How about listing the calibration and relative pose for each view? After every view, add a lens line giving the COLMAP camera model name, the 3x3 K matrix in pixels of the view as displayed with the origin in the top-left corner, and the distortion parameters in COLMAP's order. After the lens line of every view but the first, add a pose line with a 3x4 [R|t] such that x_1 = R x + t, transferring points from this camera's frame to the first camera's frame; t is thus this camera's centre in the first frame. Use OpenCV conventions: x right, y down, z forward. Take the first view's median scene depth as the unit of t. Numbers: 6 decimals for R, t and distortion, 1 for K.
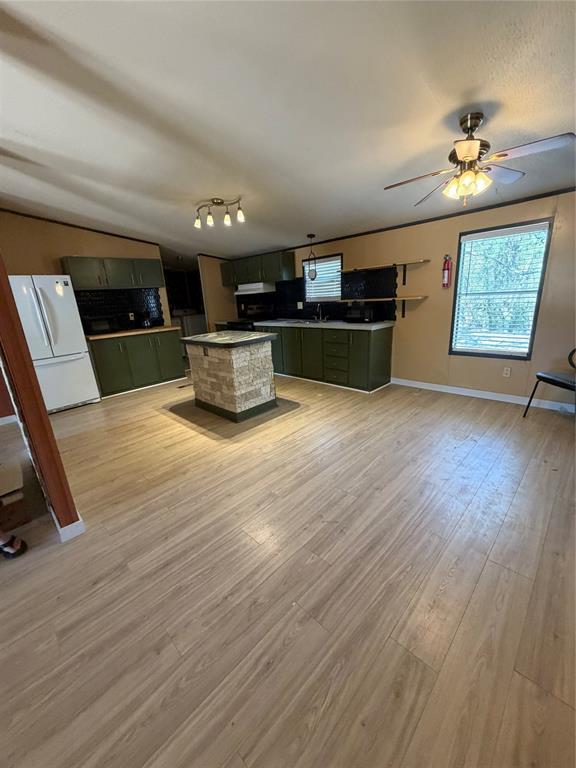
lens RADIAL K [[307.3, 0, 287.6], [0, 307.3, 383.3], [0, 0, 1]] dist [-0.001333, 0.000436]
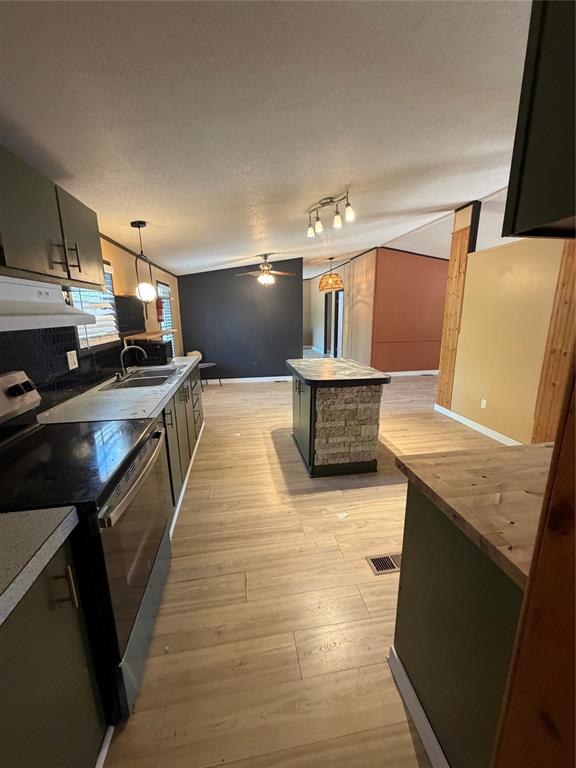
lens RADIAL K [[307.3, 0, 288.8], [0, 307.3, 382.6], [0, 0, 1]] dist [-0.001333, 0.000436]
pose [[-0.807140, -0.065121, 0.586758, -0.562327], [0.222230, 0.887276, 0.404172, -0.449694], [-0.546936, 0.456619, -0.701684, 1.584757]]
